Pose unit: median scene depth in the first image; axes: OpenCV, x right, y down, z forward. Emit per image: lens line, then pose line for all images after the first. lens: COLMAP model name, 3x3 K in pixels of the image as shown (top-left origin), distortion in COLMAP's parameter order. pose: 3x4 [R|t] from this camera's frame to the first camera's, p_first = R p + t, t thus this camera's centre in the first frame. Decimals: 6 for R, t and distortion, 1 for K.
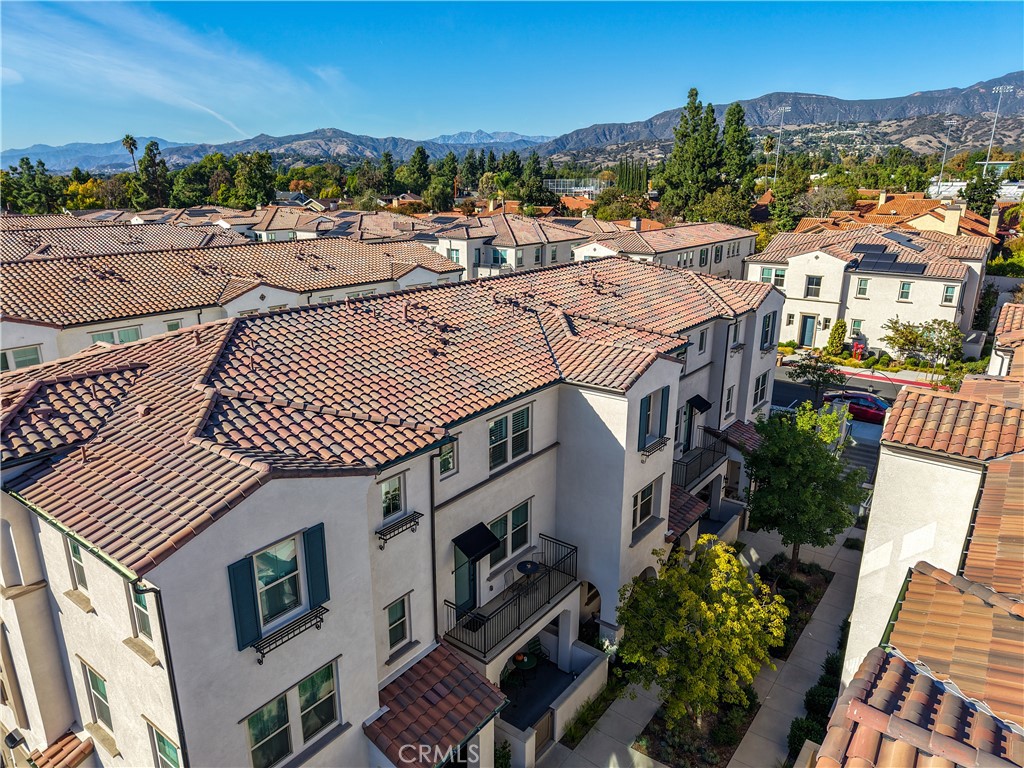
lens RADIAL K [[687.0, 0, 512.0], [0, 687.0, 384.0], [0, 0, 1]] dist [0.002895, 0.001153]
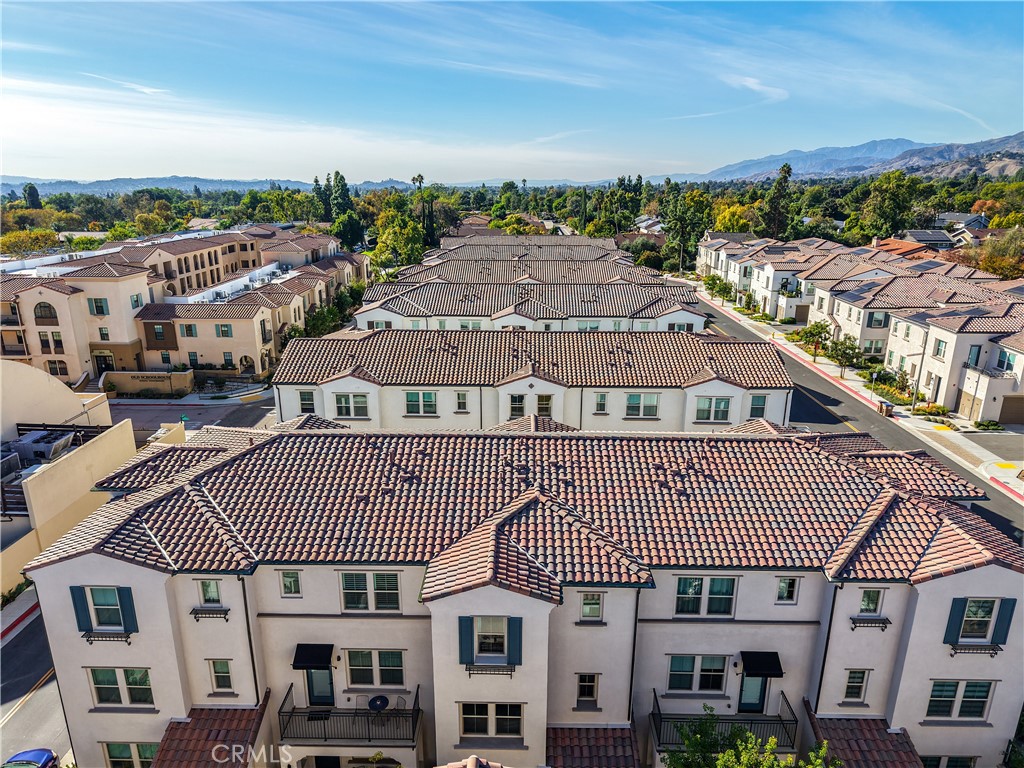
lens RADIAL K [[674.8, 0, 512.0], [0, 674.8, 384.0], [0, 0, 1]] dist [-0.003636, -0.001581]
pose [[0.592600, 0.229970, -0.771971, 0.931633], [-0.232421, 0.966434, 0.109483, -0.440381], [0.771237, 0.114542, 0.626158, 0.406861]]
